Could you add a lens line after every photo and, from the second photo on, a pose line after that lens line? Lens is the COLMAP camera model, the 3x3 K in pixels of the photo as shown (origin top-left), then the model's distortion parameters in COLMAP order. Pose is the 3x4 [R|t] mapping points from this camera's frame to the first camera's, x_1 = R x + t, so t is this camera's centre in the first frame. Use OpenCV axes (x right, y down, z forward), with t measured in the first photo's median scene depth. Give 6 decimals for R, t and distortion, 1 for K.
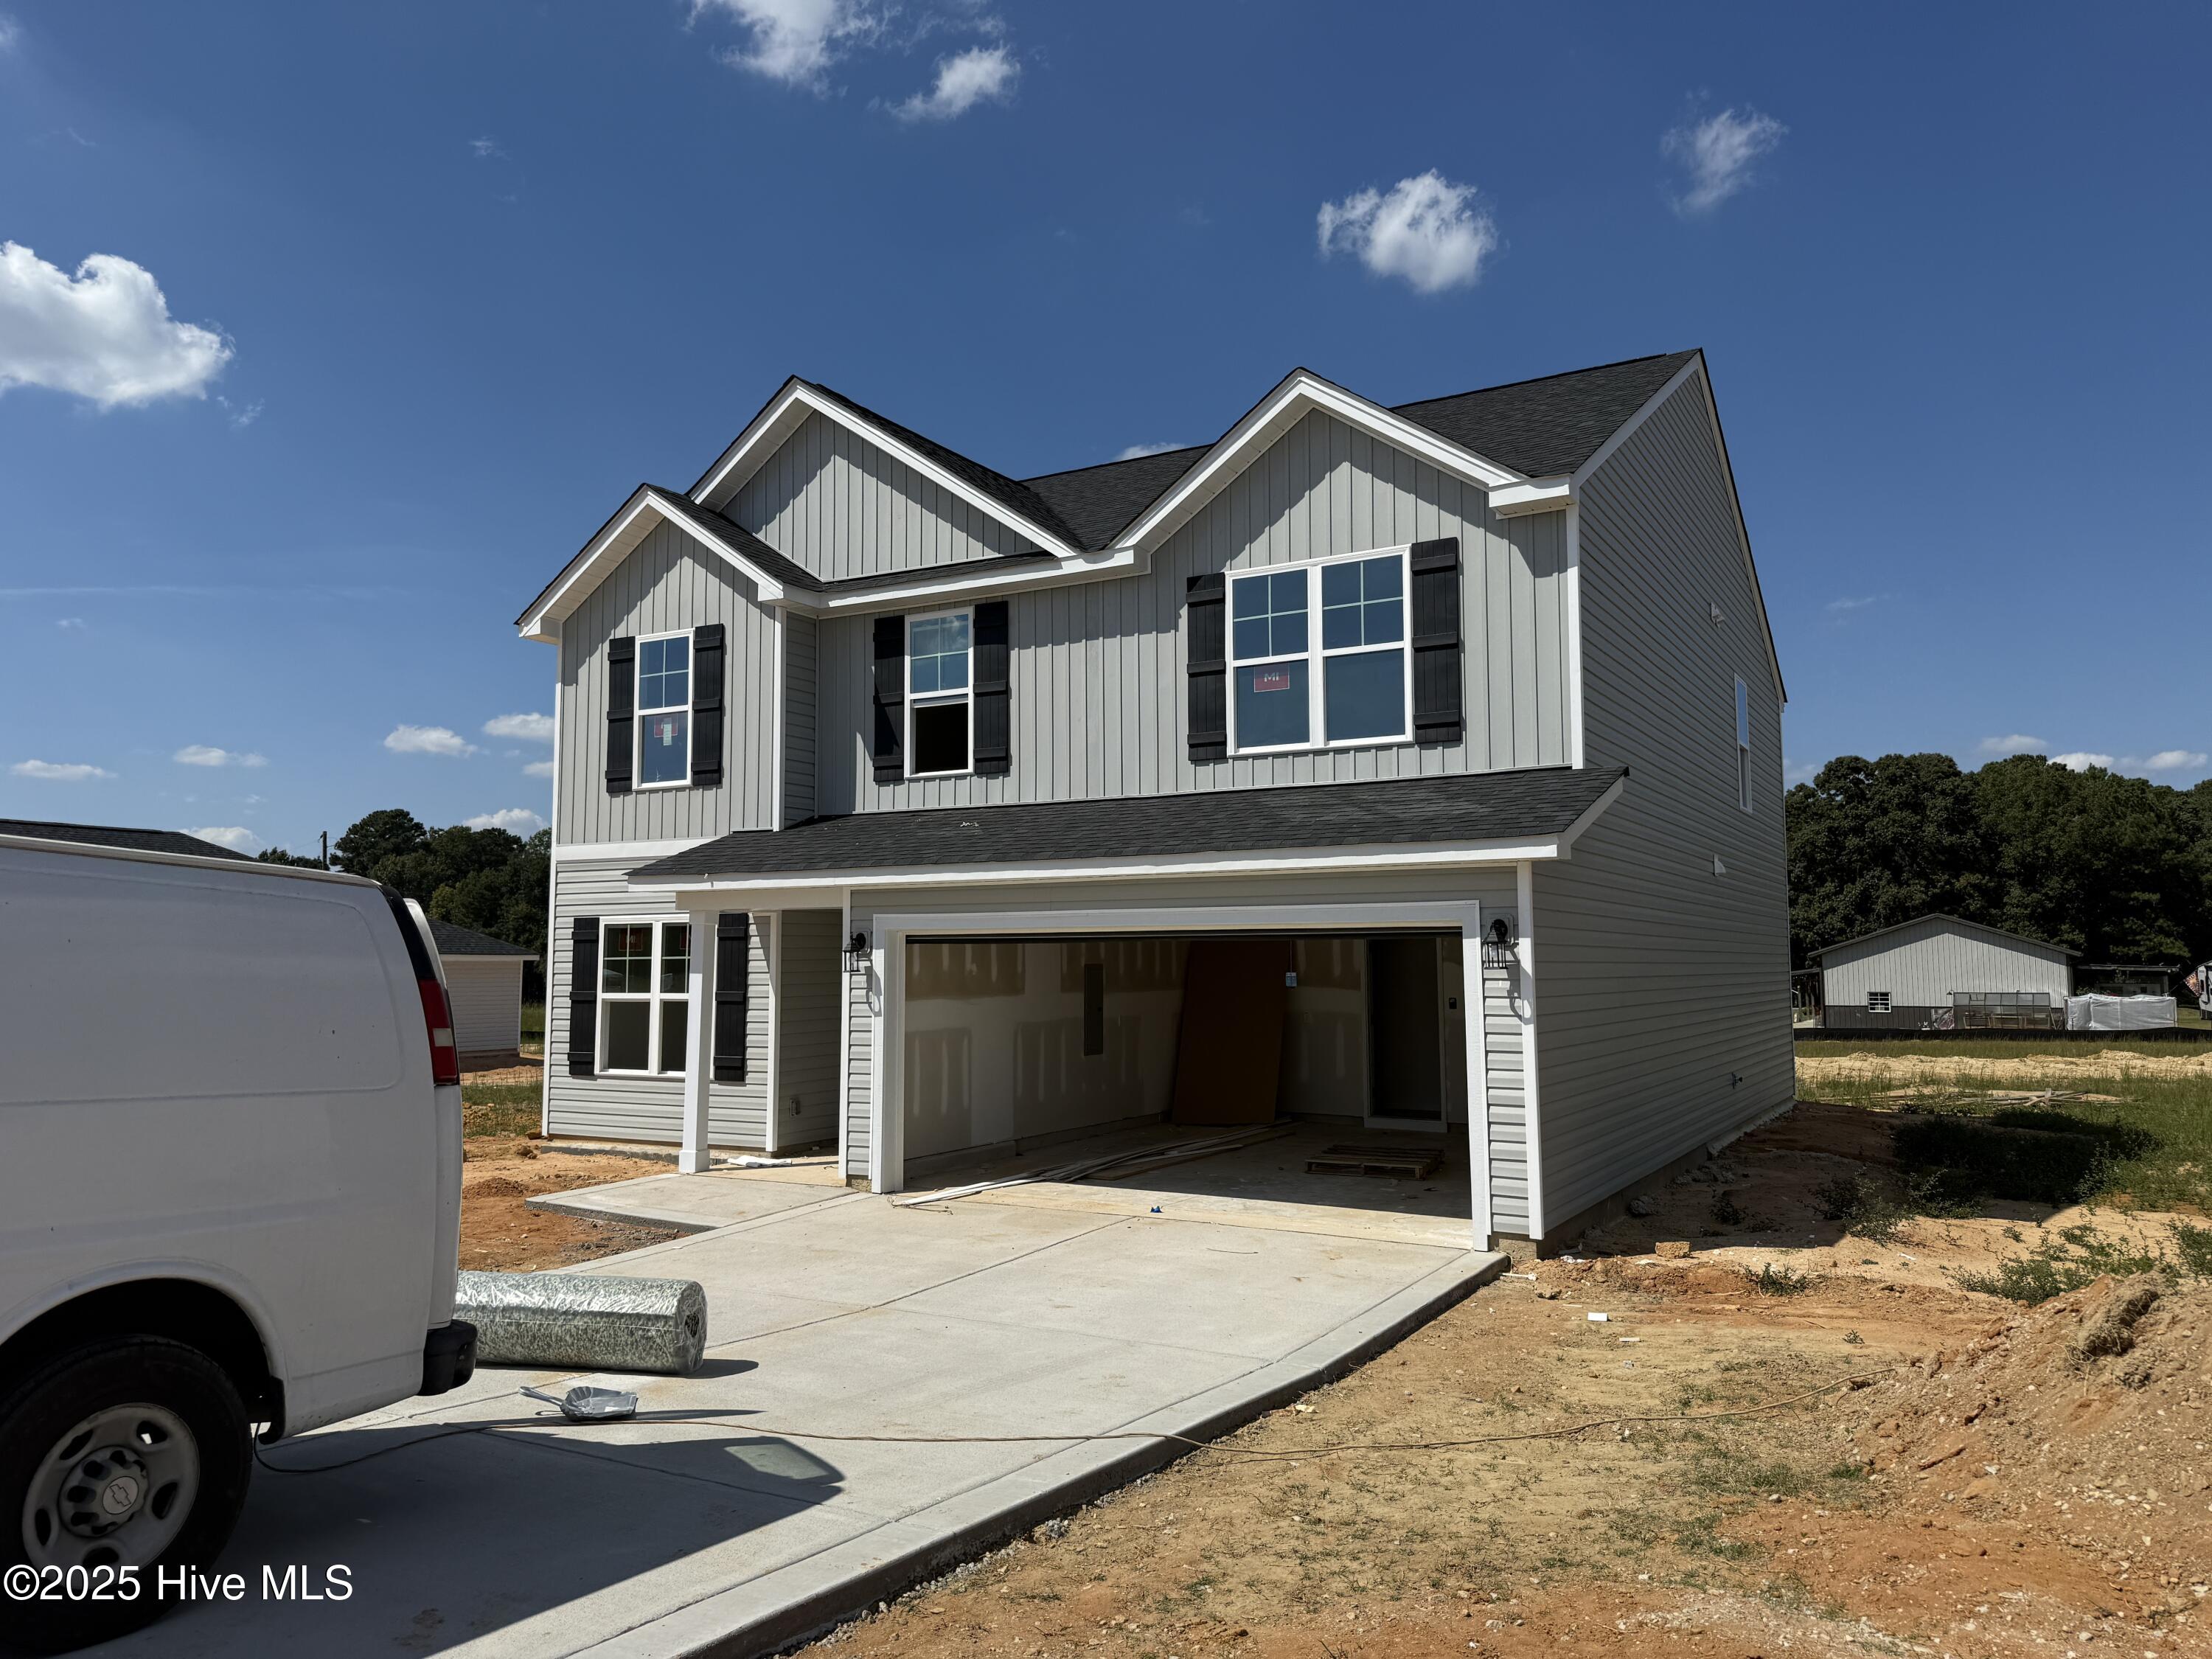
lens RADIAL K [[1564.4, 0, 1097.0], [0, 1564.4, 825.0], [0, 0, 1]] dist [0.056823, -0.056649]
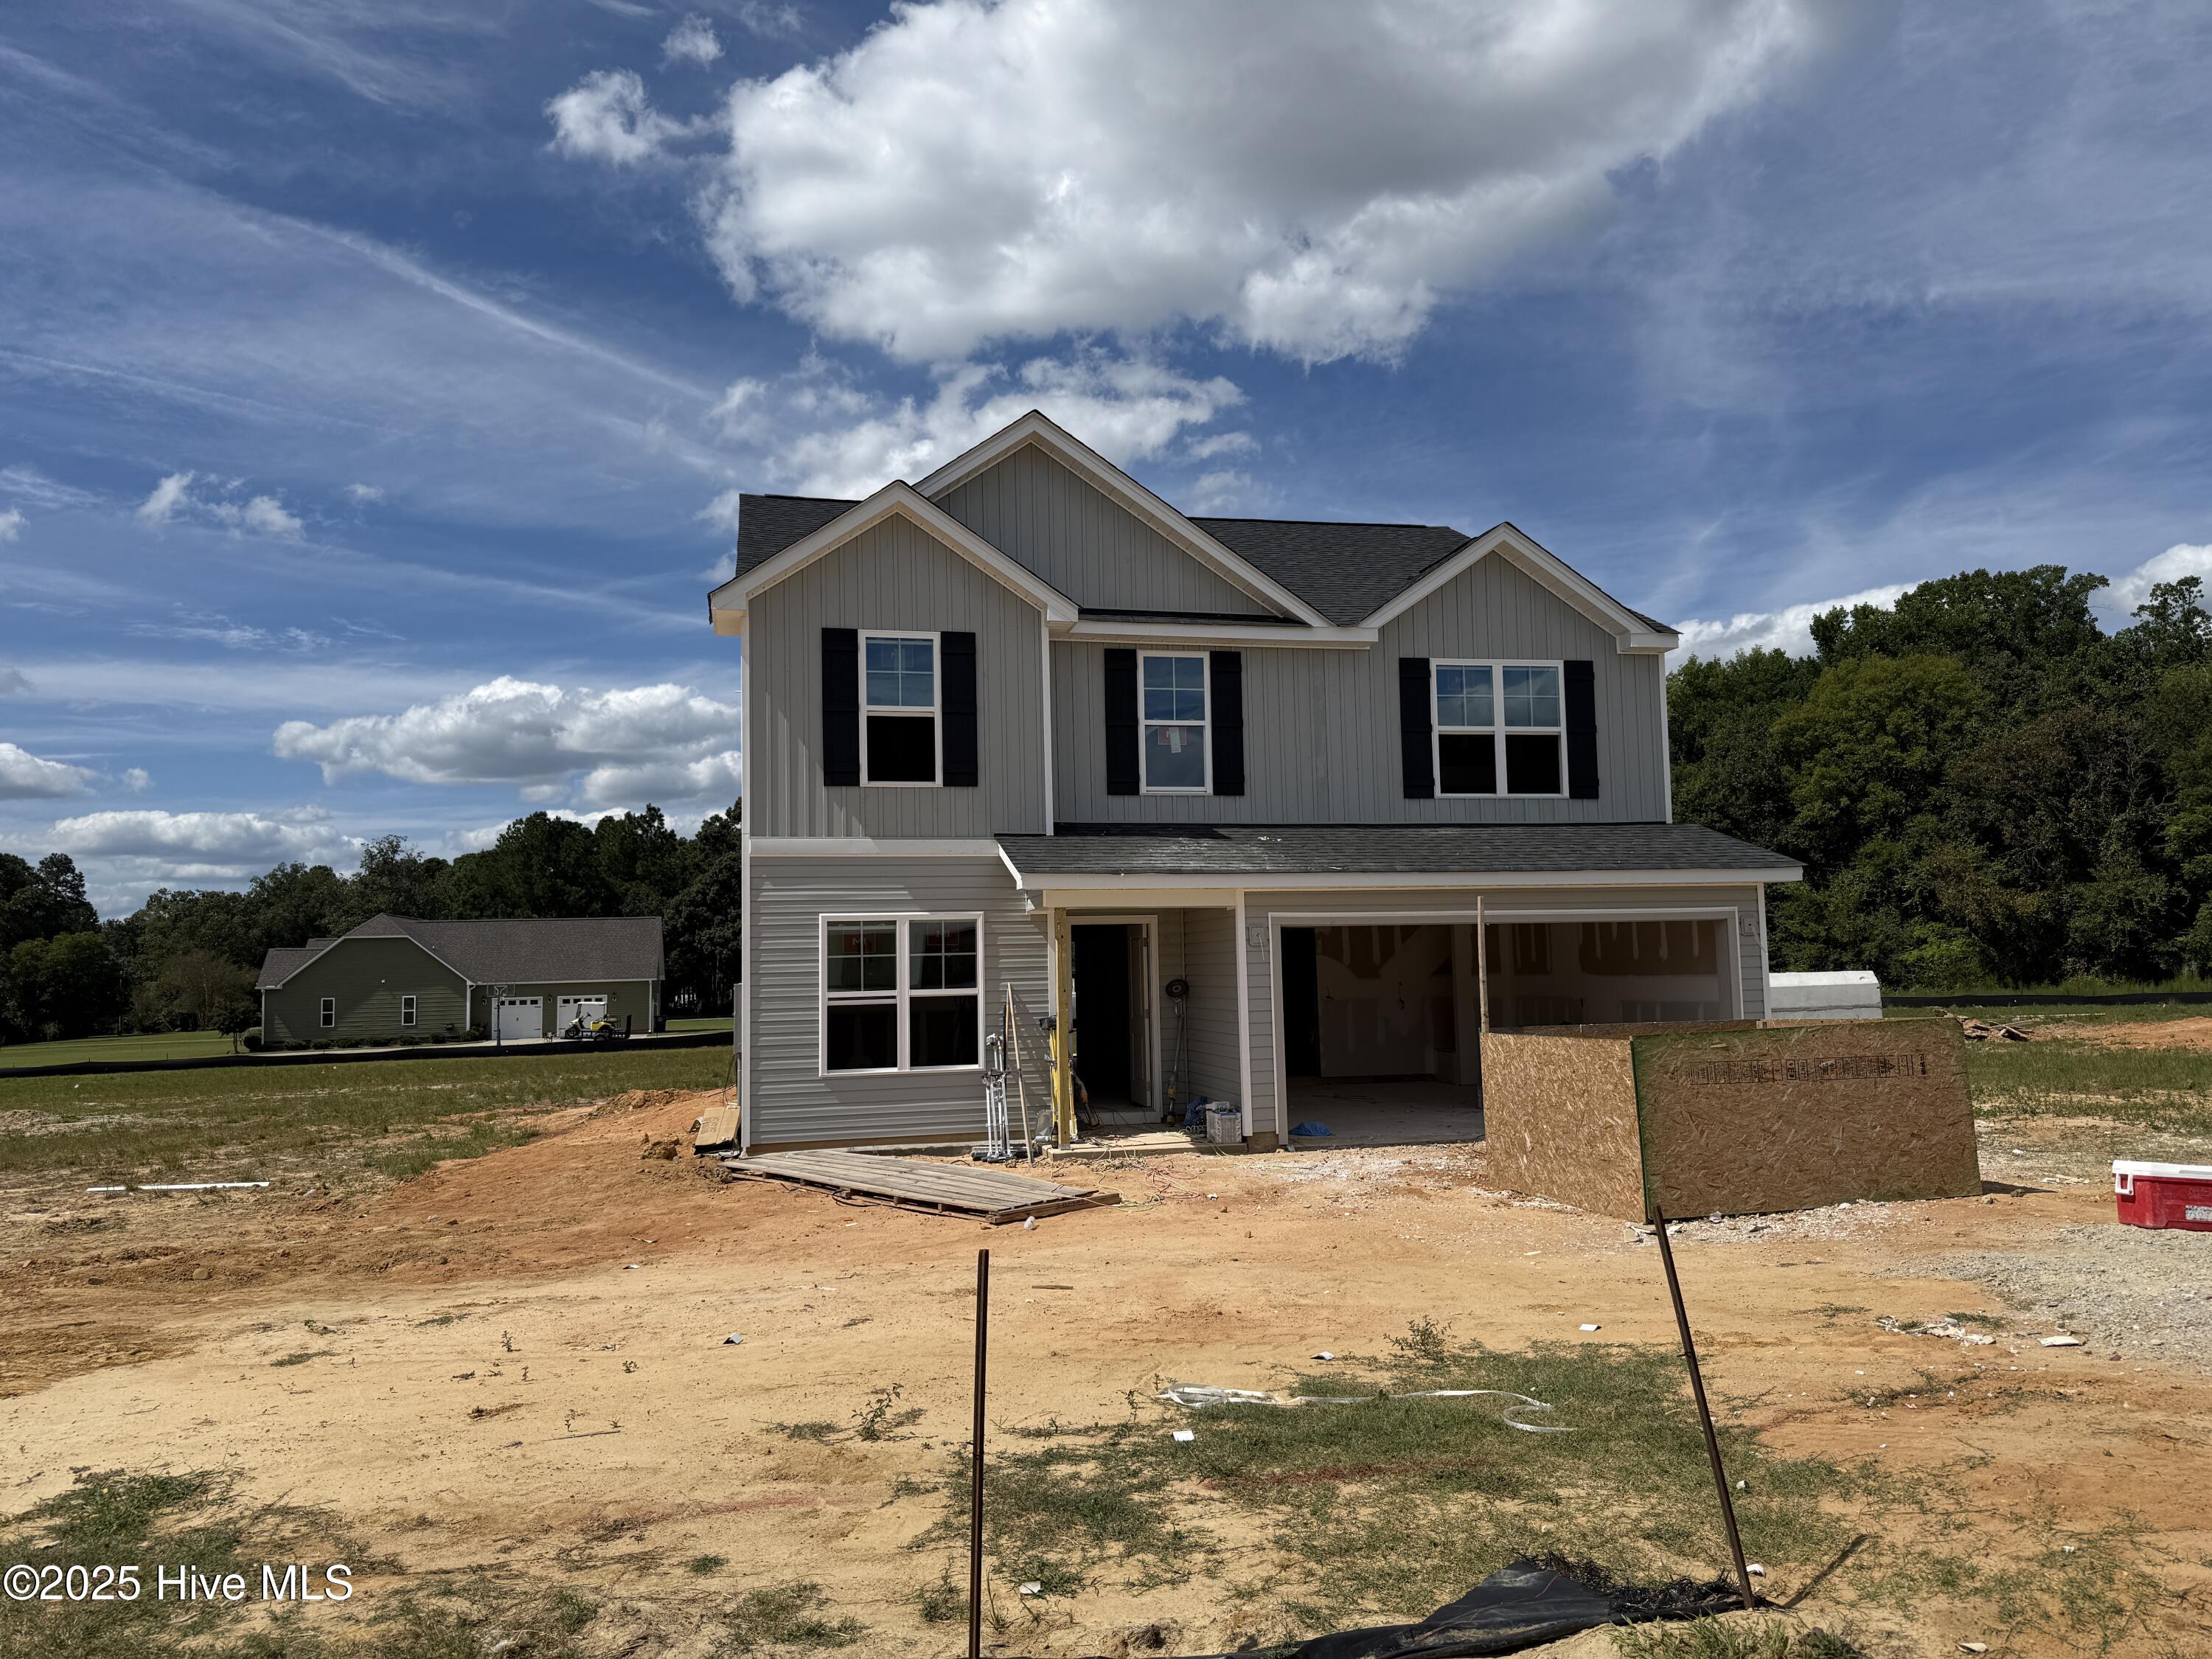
lens RADIAL K [[1564.4, 0, 1106.7], [0, 1564.4, 824.4], [0, 0, 1]] dist [0.056823, -0.056649]
pose [[0.727142, 0.049941, 0.684668, -0.991667], [-0.039956, 0.998738, -0.030415, 0.030121], [-0.685323, -0.005240, 0.728220, 0.209804]]
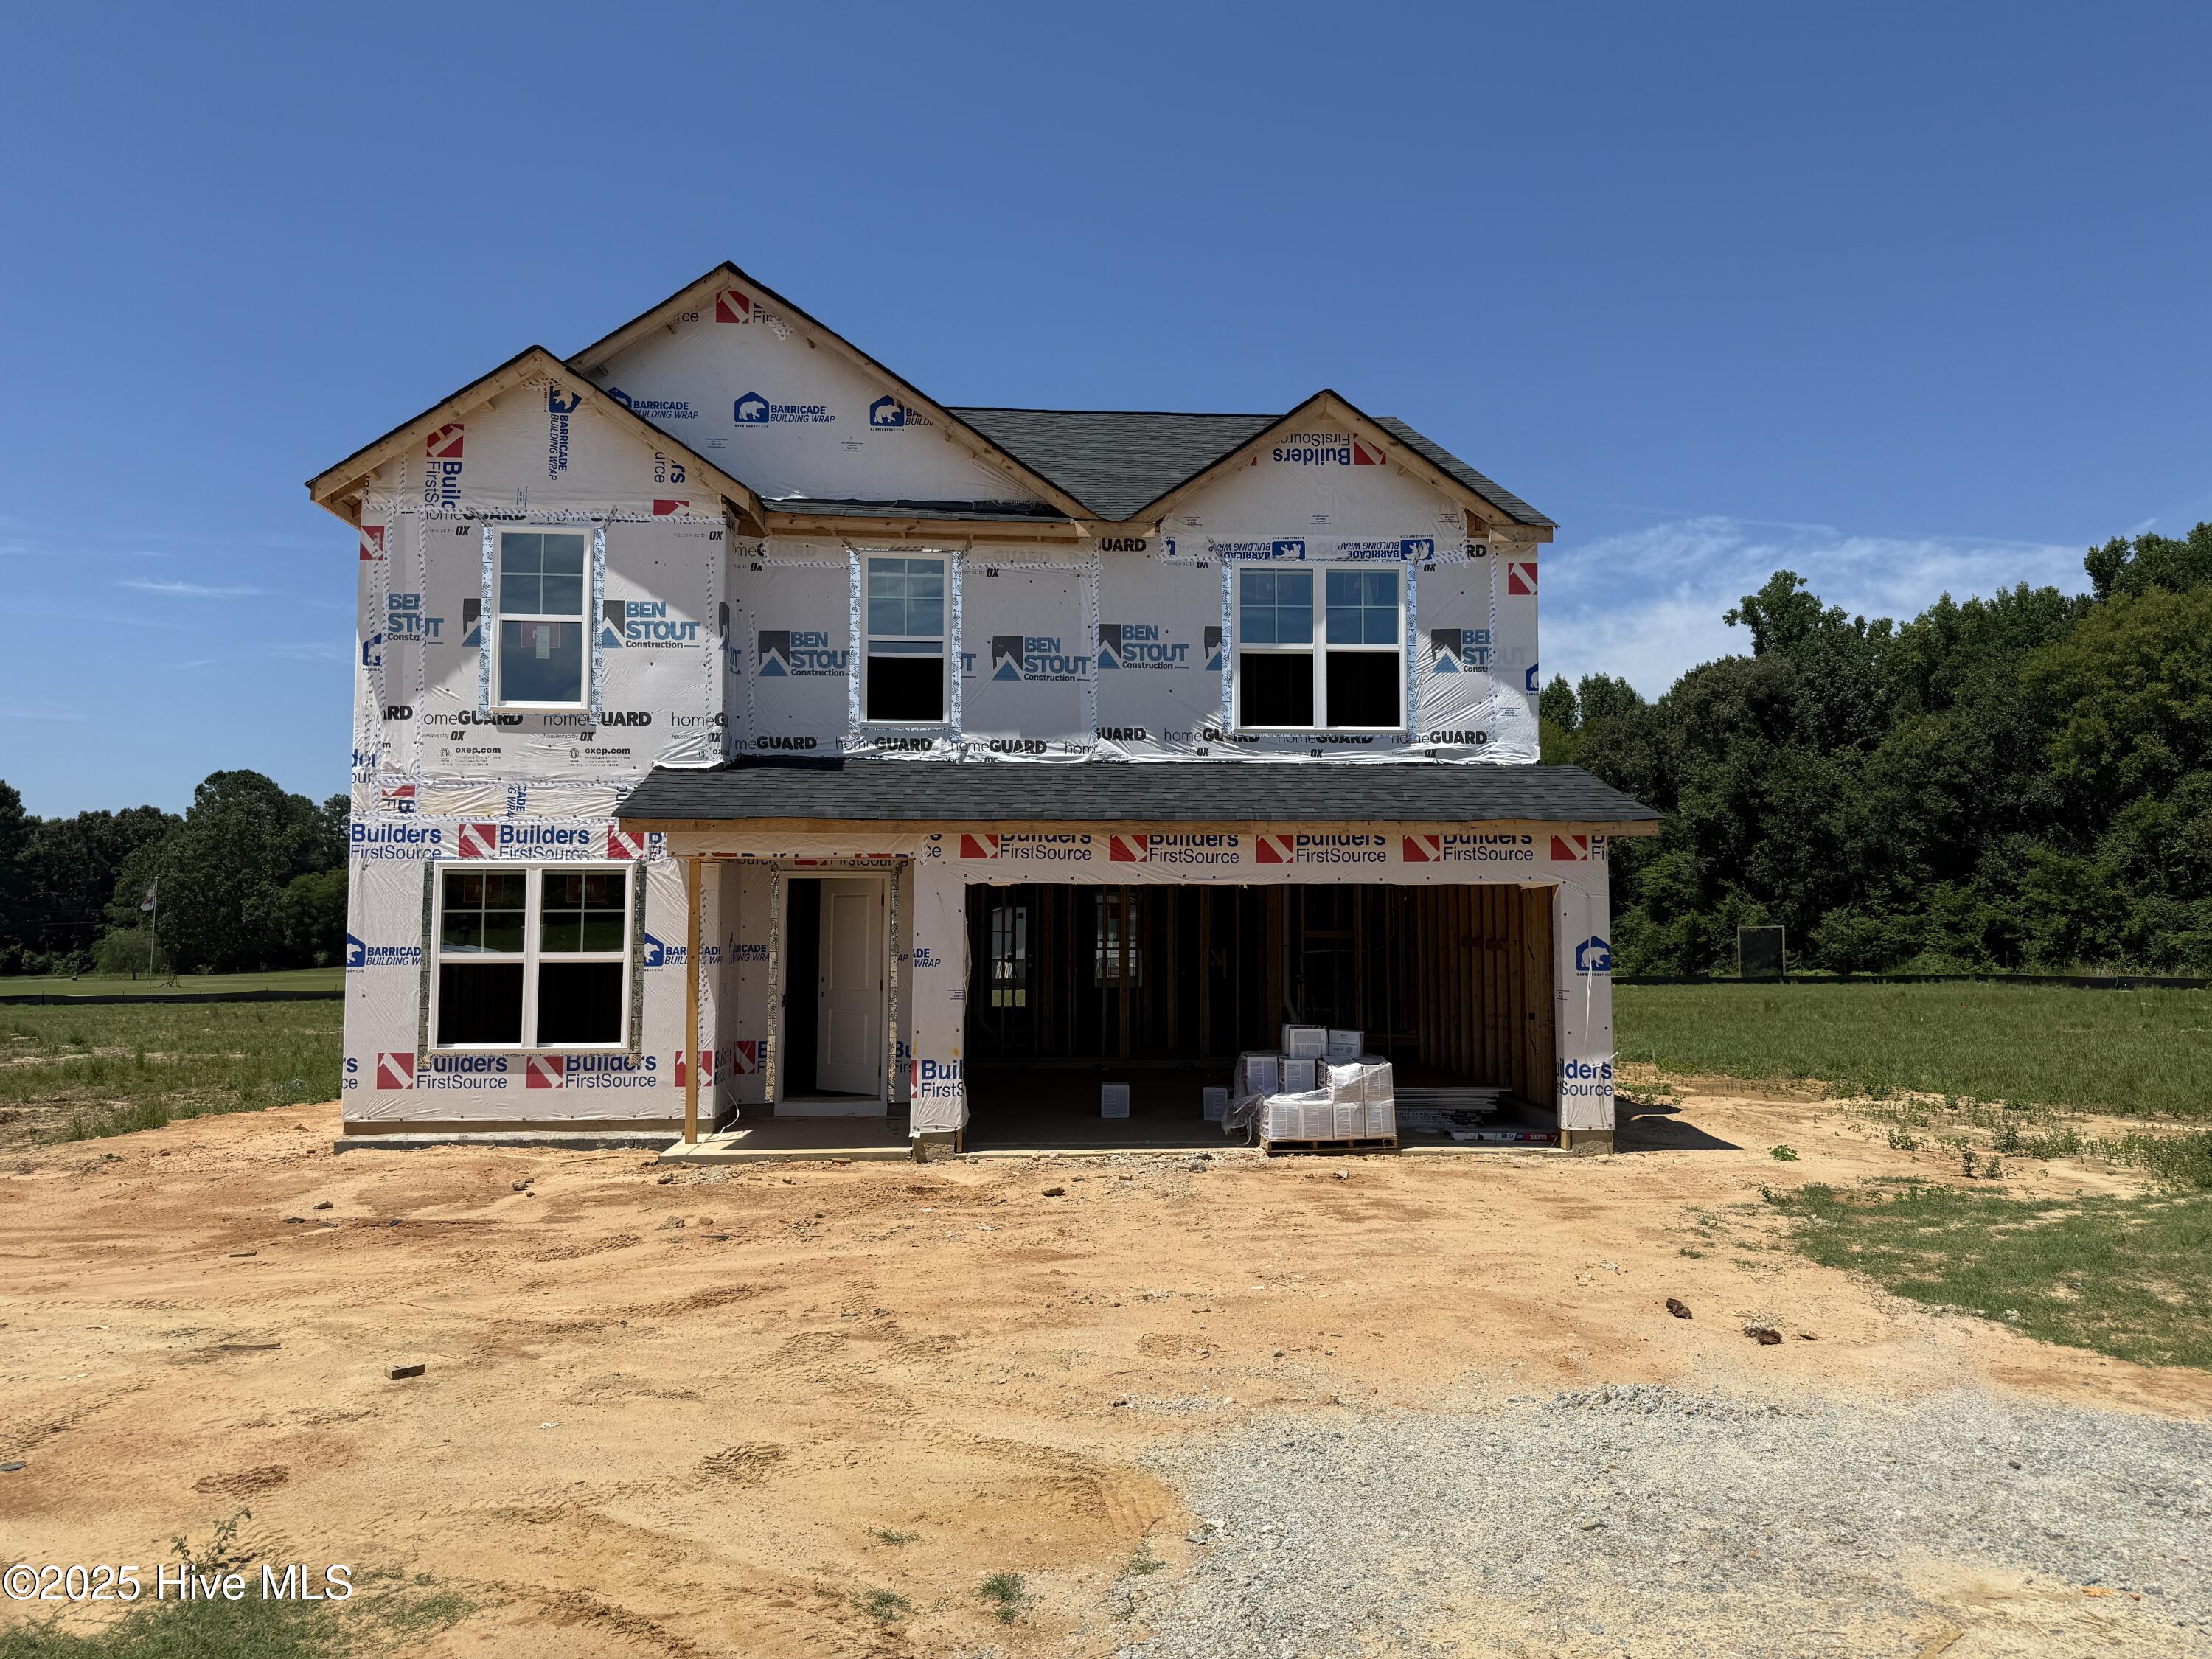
lens RADIAL K [[1564.4, 0, 1116.5], [0, 1564.4, 823.9], [0, 0, 1]] dist [0.056823, -0.056649]
pose [[0.822171, 0.040464, 0.567800, -0.574757], [-0.053577, 0.998543, 0.006419, 0.017810], [-0.566713, -0.035699, 0.823141, 0.140936]]
